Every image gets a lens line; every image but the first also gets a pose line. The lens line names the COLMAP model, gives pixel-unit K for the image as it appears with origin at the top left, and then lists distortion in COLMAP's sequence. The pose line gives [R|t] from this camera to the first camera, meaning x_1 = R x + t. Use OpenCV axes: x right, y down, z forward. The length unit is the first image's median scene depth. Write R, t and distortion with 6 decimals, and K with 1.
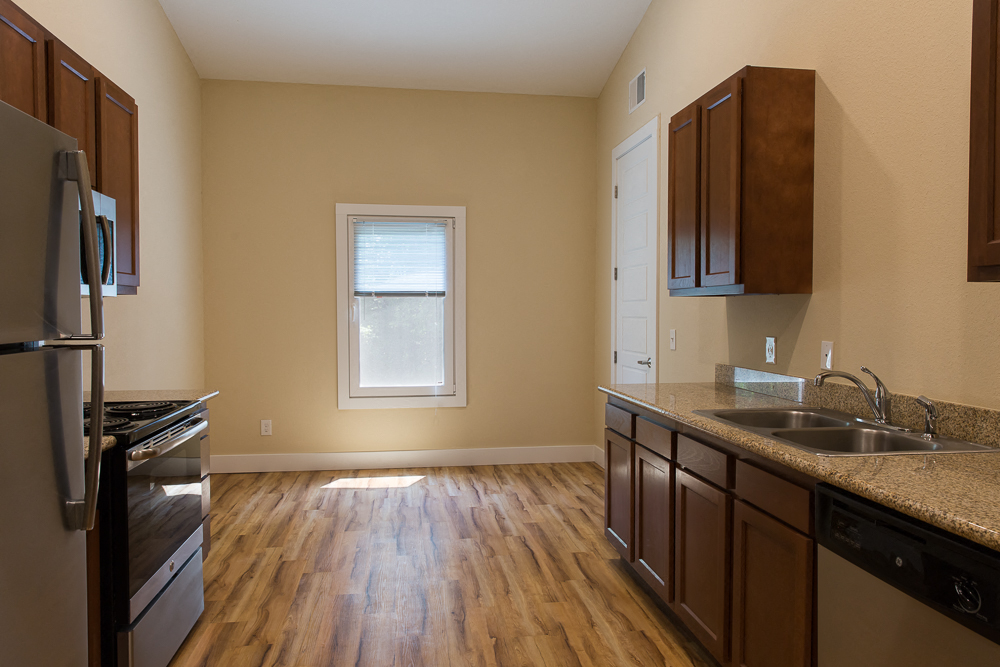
lens RADIAL K [[678.8, 0, 509.3], [0, 678.8, 334.4], [0, 0, 1]] dist [0.002335, -0.001467]
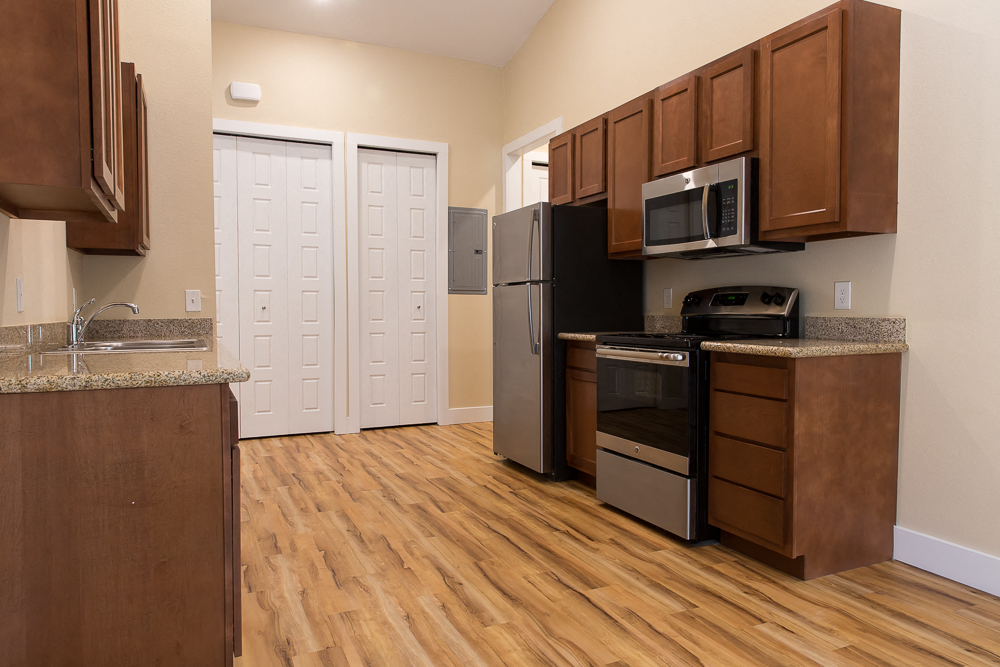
lens RADIAL K [[666.2, 0, 500.9], [0, 666.2, 330.7], [0, 0, 1]] dist [0.000299, 0.004232]
pose [[-0.961943, 0.012394, -0.272968, 0.100658], [-0.006372, 0.997682, 0.067754, 0.012981], [0.273175, 0.066914, -0.959634, 1.796877]]
